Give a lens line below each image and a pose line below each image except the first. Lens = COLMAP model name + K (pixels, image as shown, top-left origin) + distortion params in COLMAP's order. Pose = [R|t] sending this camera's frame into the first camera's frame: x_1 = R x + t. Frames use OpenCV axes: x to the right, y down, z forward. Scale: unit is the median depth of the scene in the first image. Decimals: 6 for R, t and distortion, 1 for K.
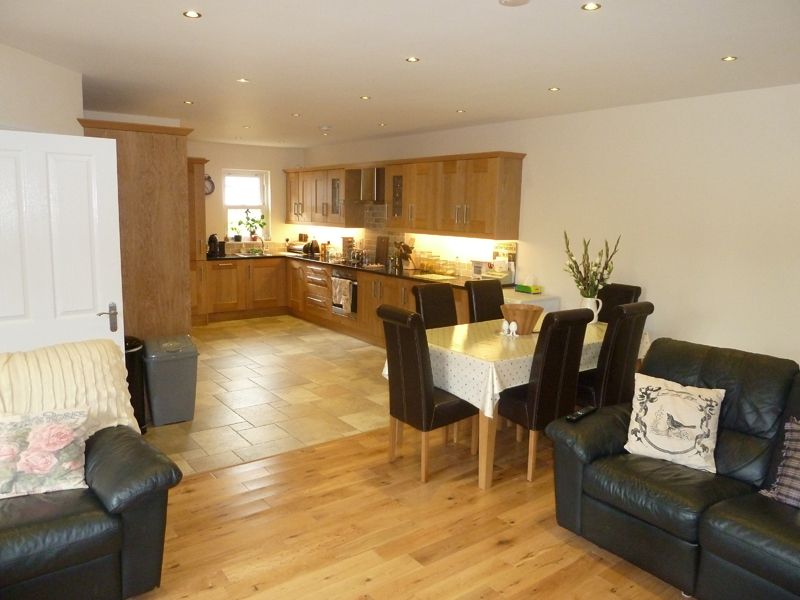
lens RADIAL K [[598.1, 0, 400.0], [0, 598.1, 300.0], [0, 0, 1]] dist [-0.026054, -0.001352]
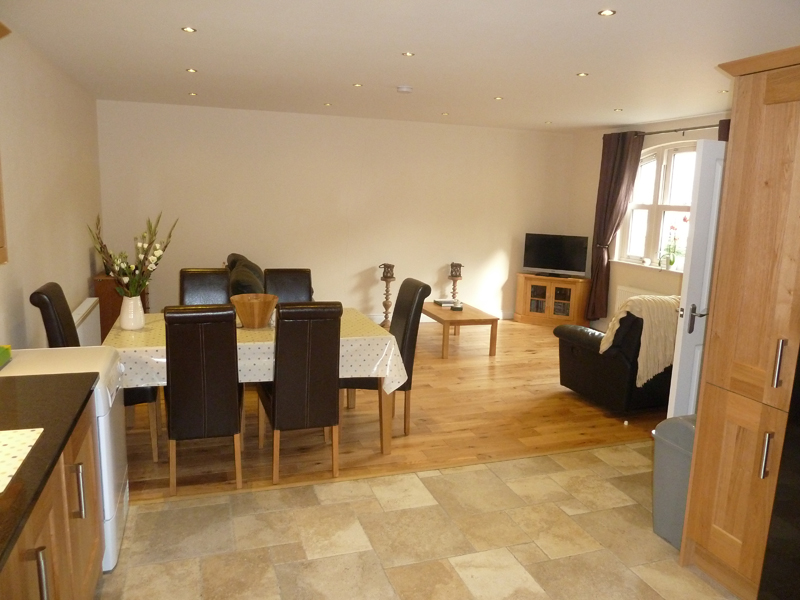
lens RADIAL K [[598.1, 0, 400.0], [0, 598.1, 300.0], [0, 0, 1]] dist [-0.026054, -0.001352]
pose [[-0.949834, -0.096656, 0.297443, -0.153560], [0.005116, 0.946118, 0.323781, -0.154693], [-0.312712, 0.309060, -0.898161, 0.978935]]
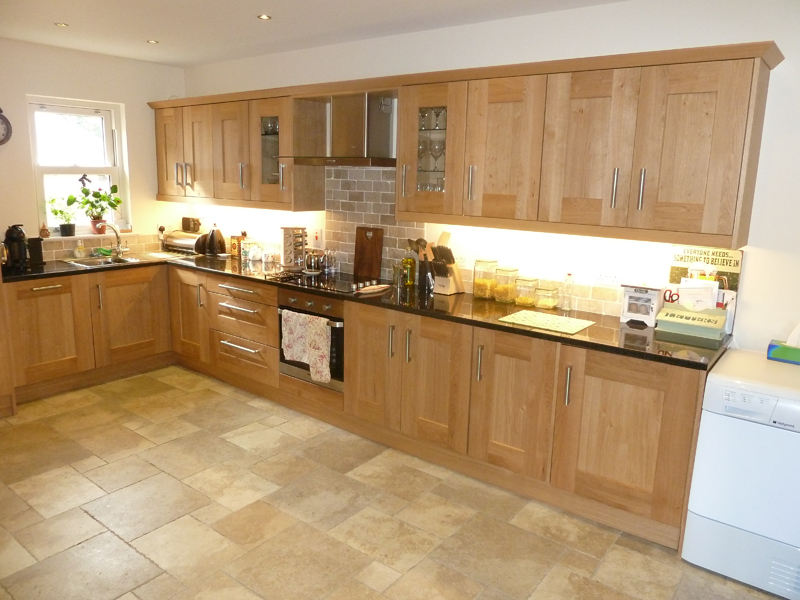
lens RADIAL K [[598.1, 0, 400.0], [0, 598.1, 300.0], [0, 0, 1]] dist [-0.026054, -0.001352]
pose [[0.963956, -0.047099, 0.261859, -0.136155], [0.032835, 0.997742, 0.058587, -0.066370], [-0.264027, -0.047877, 0.963326, 0.438962]]
